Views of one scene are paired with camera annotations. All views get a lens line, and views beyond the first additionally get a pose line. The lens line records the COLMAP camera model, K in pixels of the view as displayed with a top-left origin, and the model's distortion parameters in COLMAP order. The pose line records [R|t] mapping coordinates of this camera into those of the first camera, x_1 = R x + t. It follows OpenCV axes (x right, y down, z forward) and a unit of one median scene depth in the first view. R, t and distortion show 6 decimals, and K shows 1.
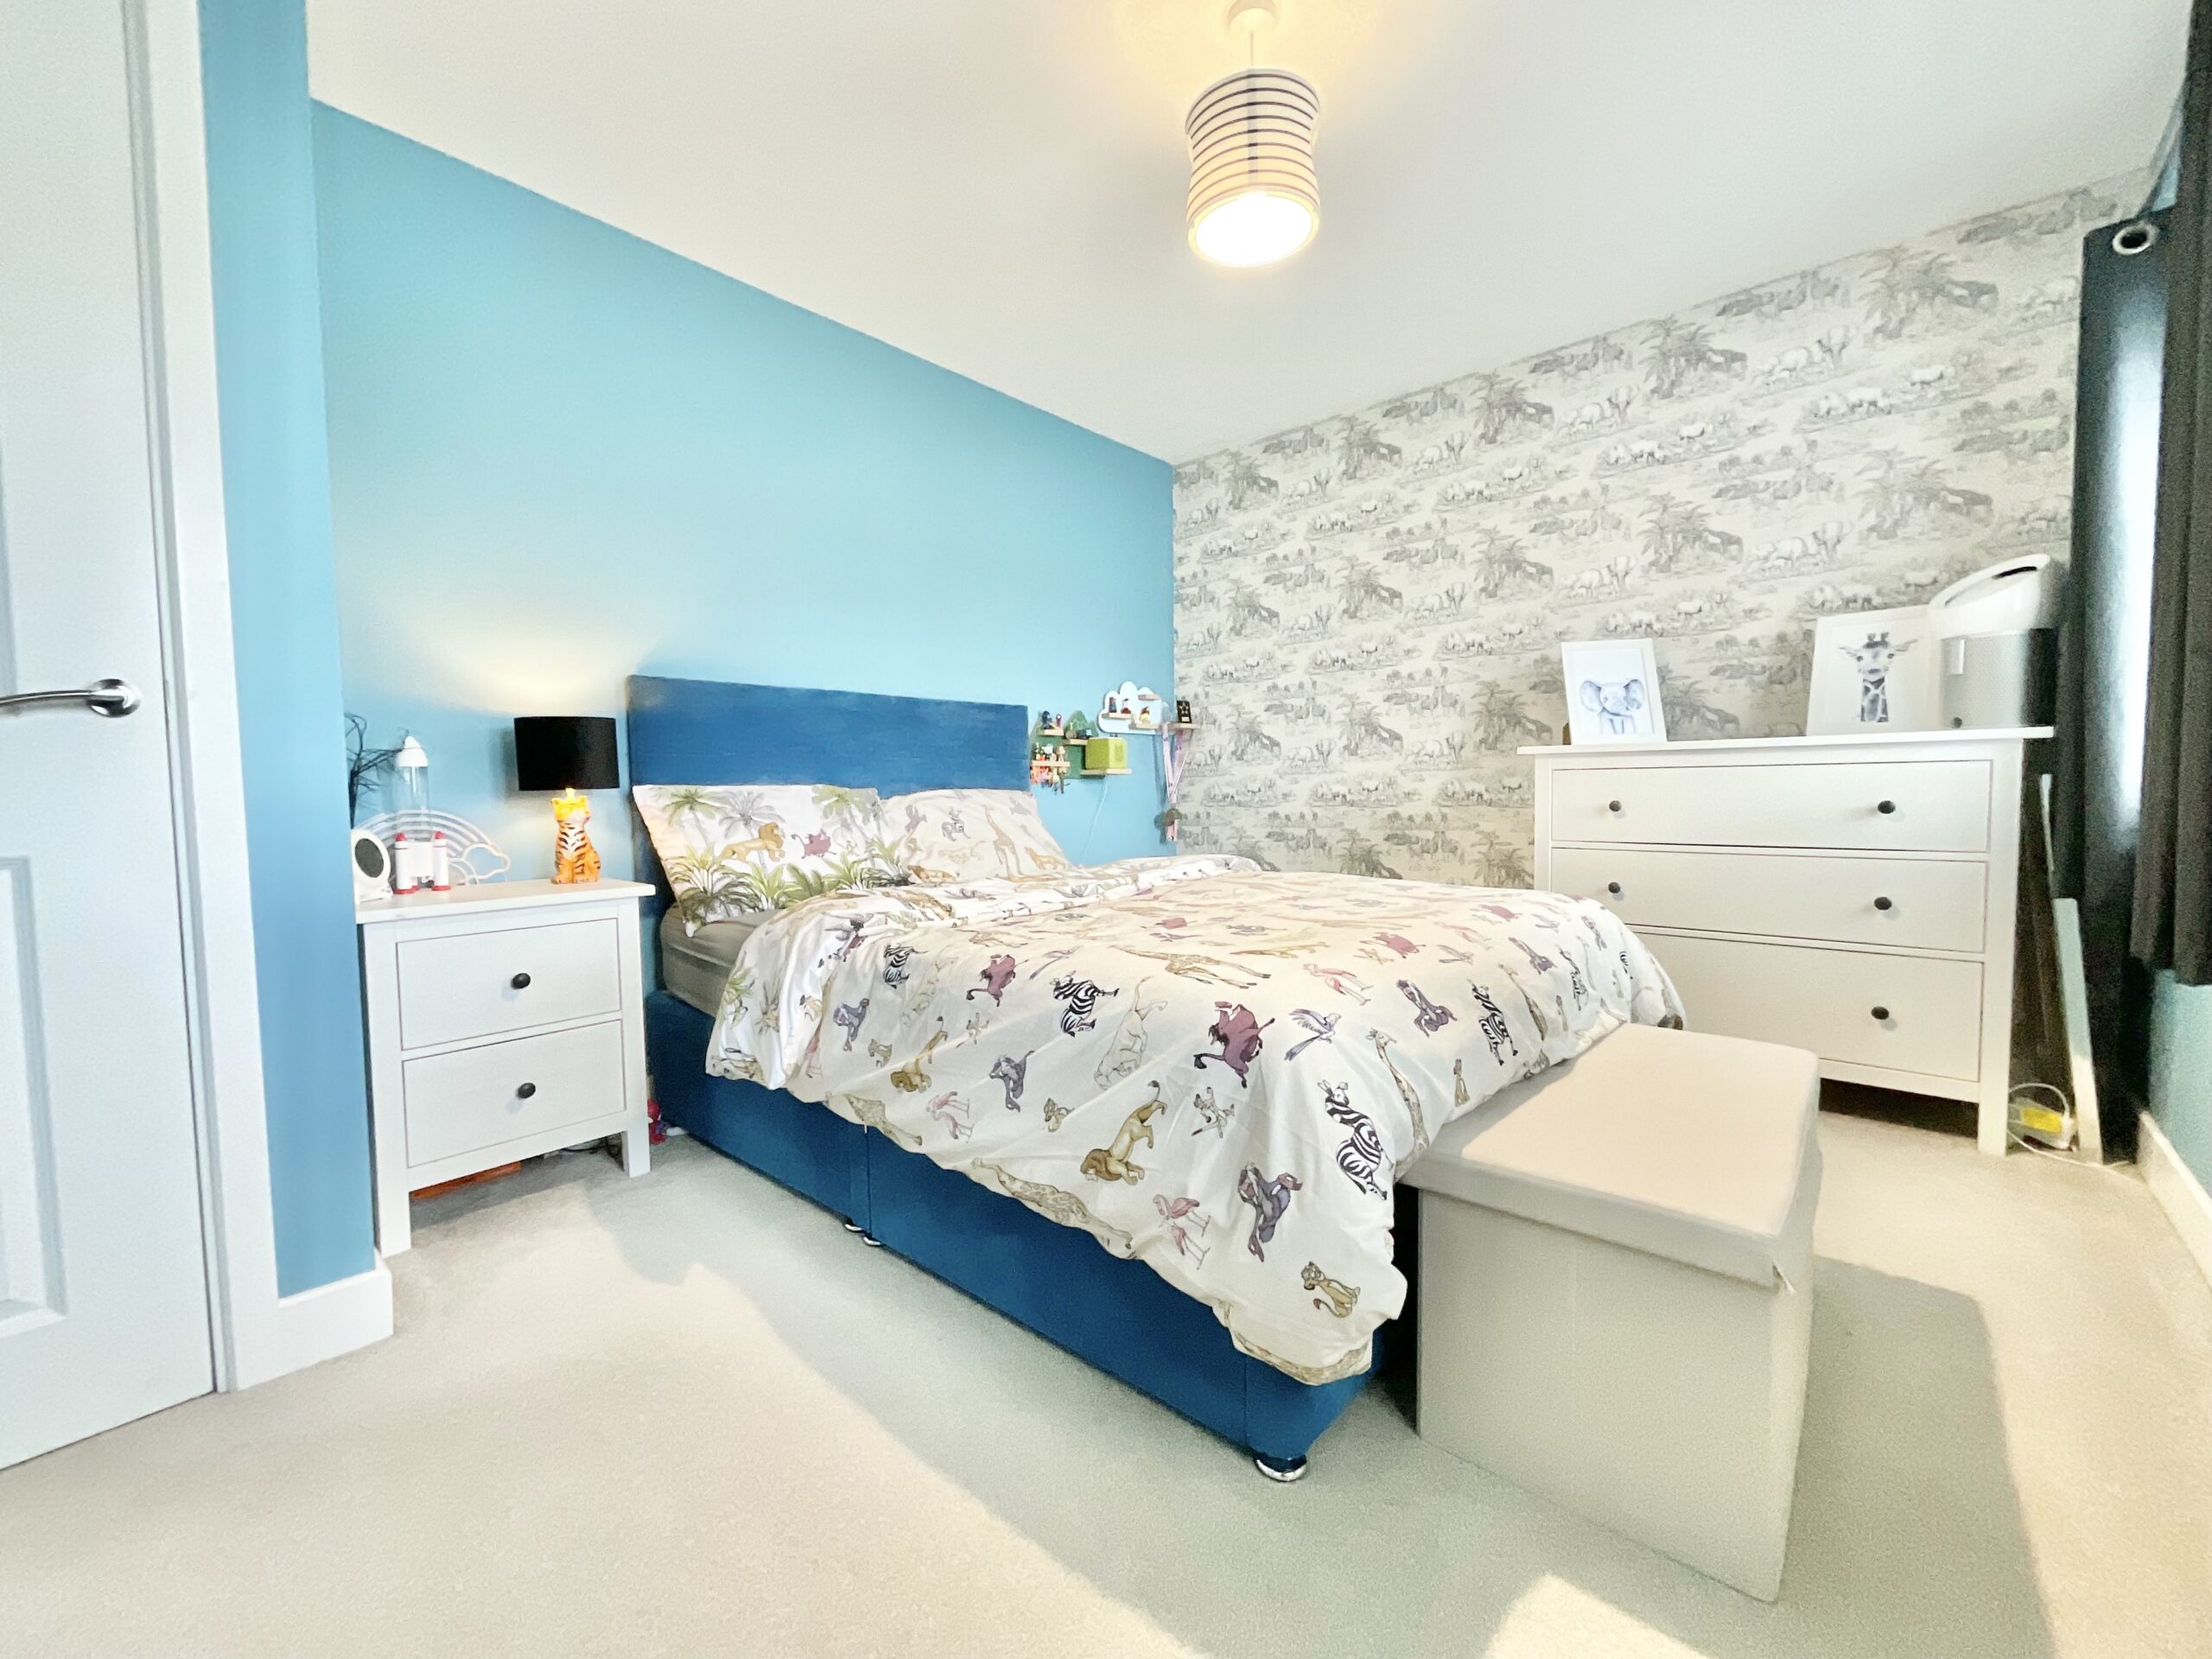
lens RADIAL K [[890.3, 0, 1102.3], [0, 890.3, 825.4], [0, 0, 1]] dist [-0.003009, 0.000095]
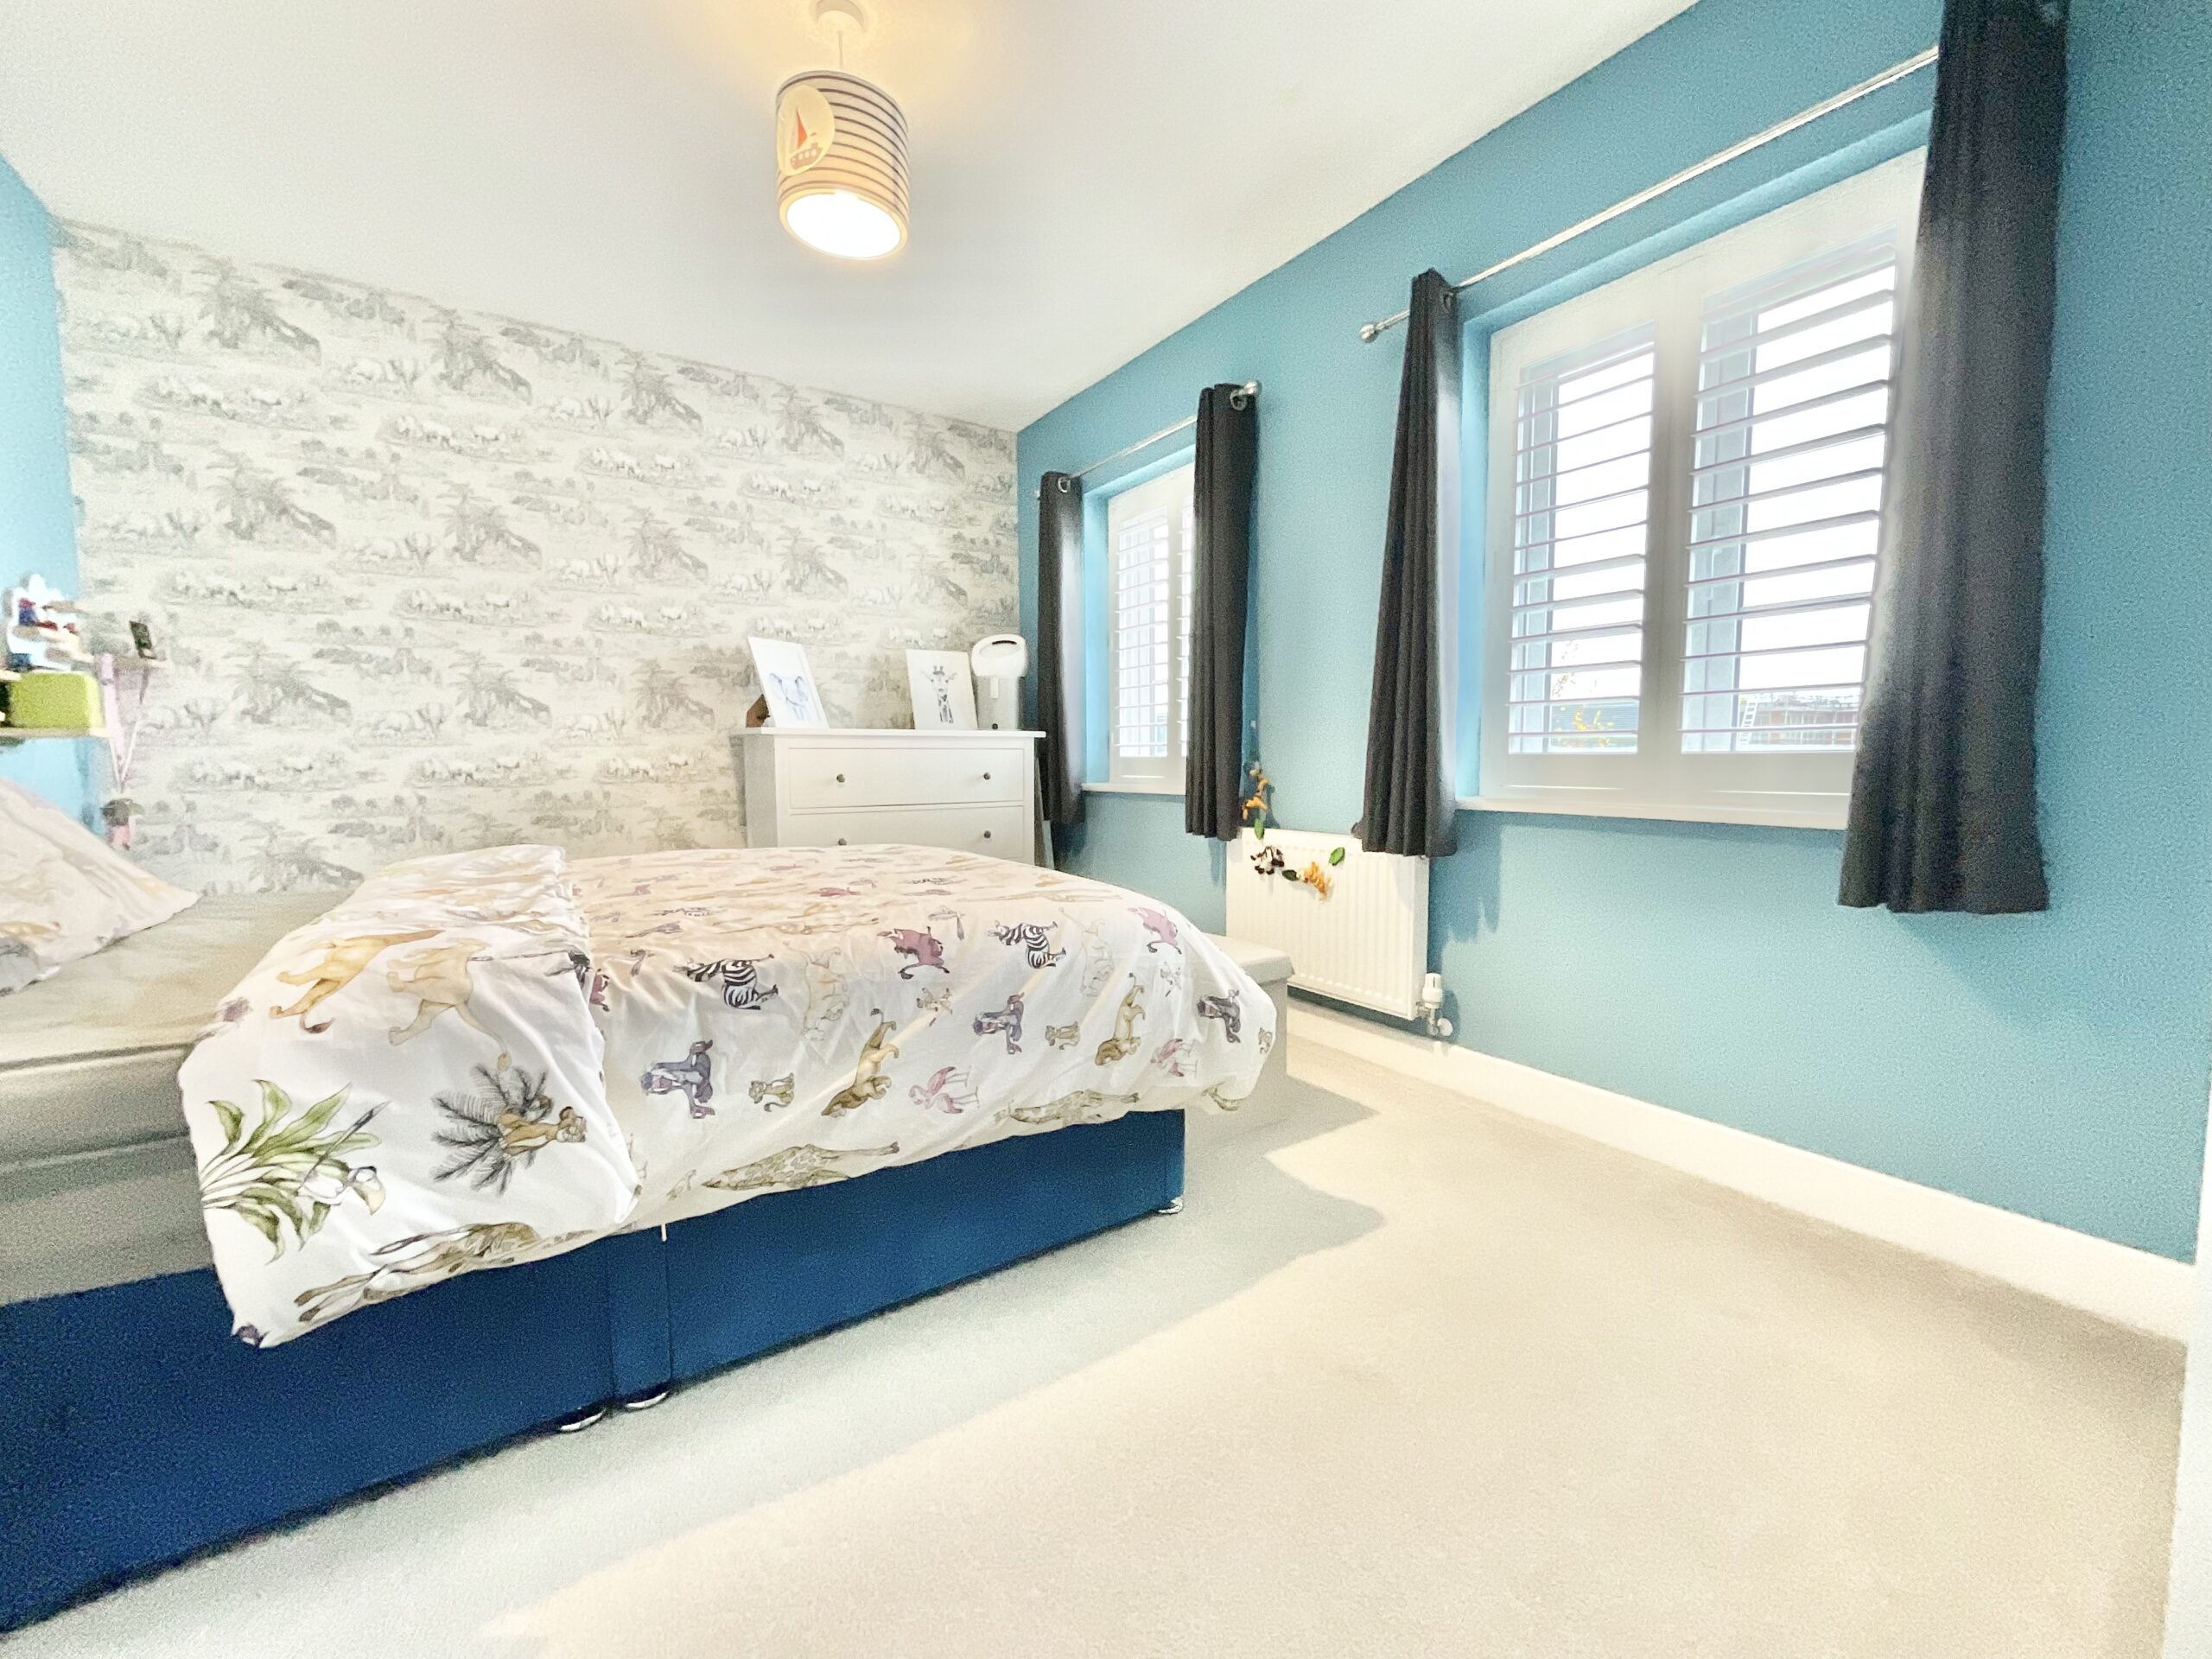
lens RADIAL K [[890.3, 0, 1102.6], [0, 890.3, 832.9], [0, 0, 1]] dist [-0.003009, 0.000095]
pose [[0.245047, -0.067274, 0.967174, -0.528049], [0.044209, 0.997327, 0.058171, -0.000785], [-0.968503, 0.028503, 0.247366, 0.303257]]
